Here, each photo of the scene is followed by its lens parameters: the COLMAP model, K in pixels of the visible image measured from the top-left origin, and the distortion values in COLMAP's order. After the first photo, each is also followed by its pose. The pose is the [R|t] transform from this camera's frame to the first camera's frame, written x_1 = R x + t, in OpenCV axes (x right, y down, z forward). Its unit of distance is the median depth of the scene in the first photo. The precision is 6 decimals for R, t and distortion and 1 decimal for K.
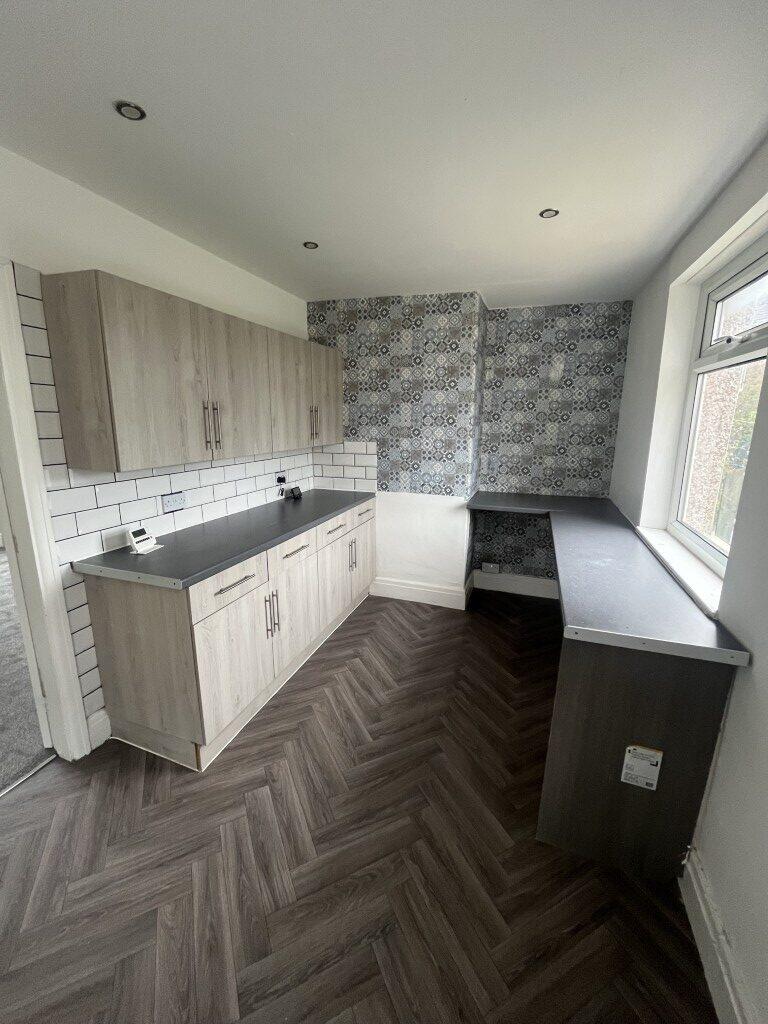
lens RADIAL K [[410.0, 0, 387.6], [0, 410.0, 508.1], [0, 0, 1]] dist [-0.002340, -0.000469]
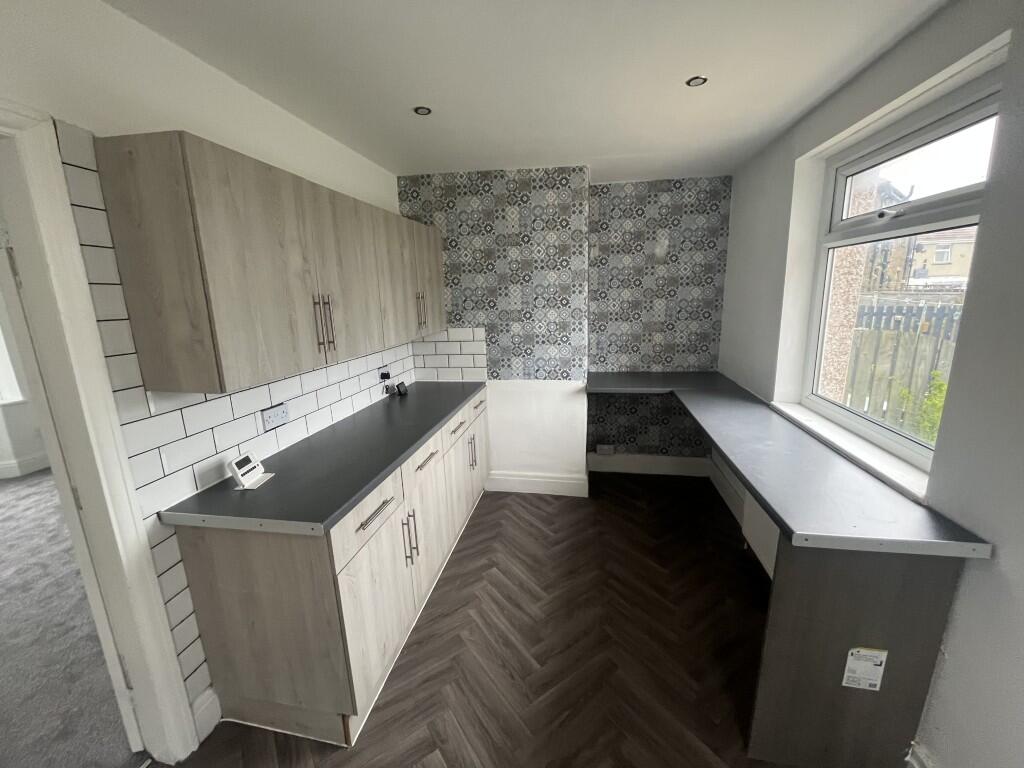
lens RADIAL K [[410.0, 0, 512.0], [0, 410.0, 384.0], [0, 0, 1]] dist [-0.002340, -0.000469]
pose [[0.986912, -0.070589, 0.144987, -0.153271], [0.070603, 0.997492, 0.005053, -0.047572], [-0.144980, 0.005249, 0.989421, 0.102494]]
